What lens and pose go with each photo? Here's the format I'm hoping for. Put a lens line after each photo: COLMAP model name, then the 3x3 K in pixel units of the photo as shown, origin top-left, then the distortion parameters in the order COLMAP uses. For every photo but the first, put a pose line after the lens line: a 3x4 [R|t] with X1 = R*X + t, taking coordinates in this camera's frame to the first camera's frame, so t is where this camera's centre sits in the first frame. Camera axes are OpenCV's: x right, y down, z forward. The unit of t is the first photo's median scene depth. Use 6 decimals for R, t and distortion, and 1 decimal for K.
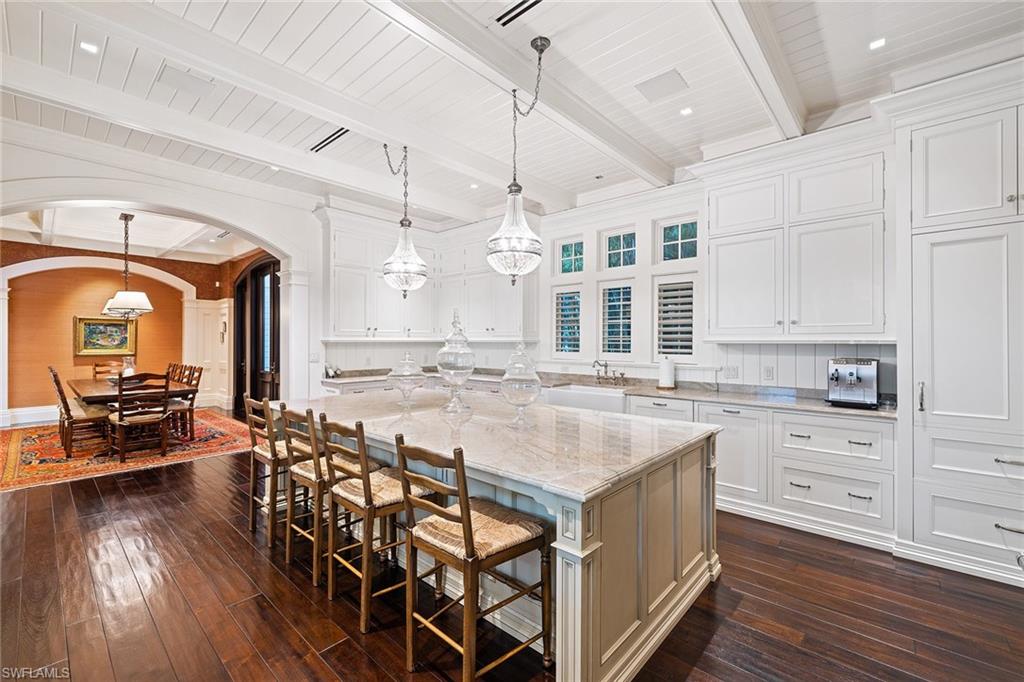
lens RADIAL K [[439.2, 0, 510.6], [0, 439.2, 336.4], [0, 0, 1]] dist [0.014078, 0.000042]
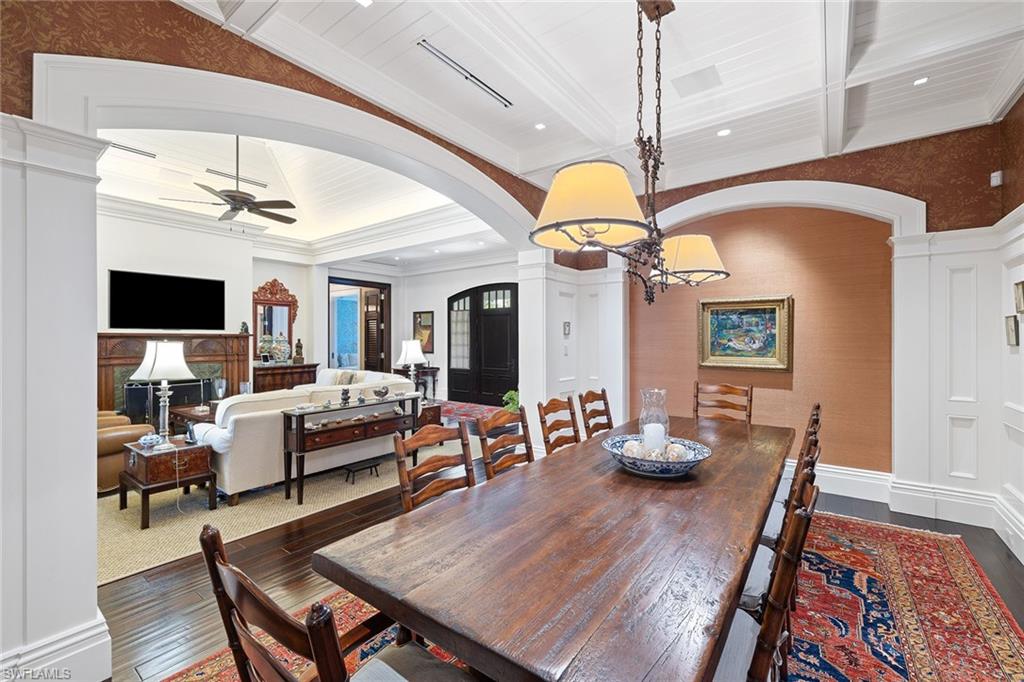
lens RADIAL K [[433.3, 0, 505.5], [0, 433.3, 341.7], [0, 0, 1]] dist [0.001222, 0.000204]
pose [[0.102544, 0.000052, -0.994728, -0.412471], [0.011473, 0.999933, 0.001235, 0.006154], [0.994662, -0.011539, 0.102537, 0.659225]]
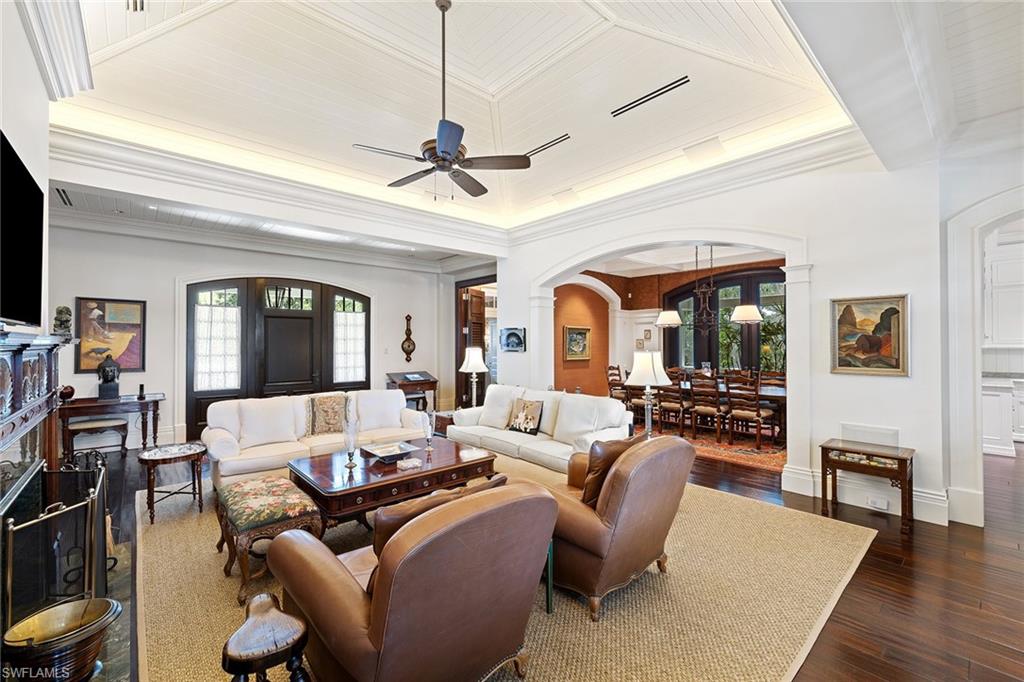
lens RADIAL K [[433.3, 0, 505.5], [0, 433.3, 341.7], [0, 0, 1]] dist [0.001222, 0.000204]
pose [[0.995116, -0.005375, -0.098564, -0.986631], [0.005993, 0.999964, 0.005983, -0.012406], [0.098529, -0.006544, 0.995113, -0.130493]]
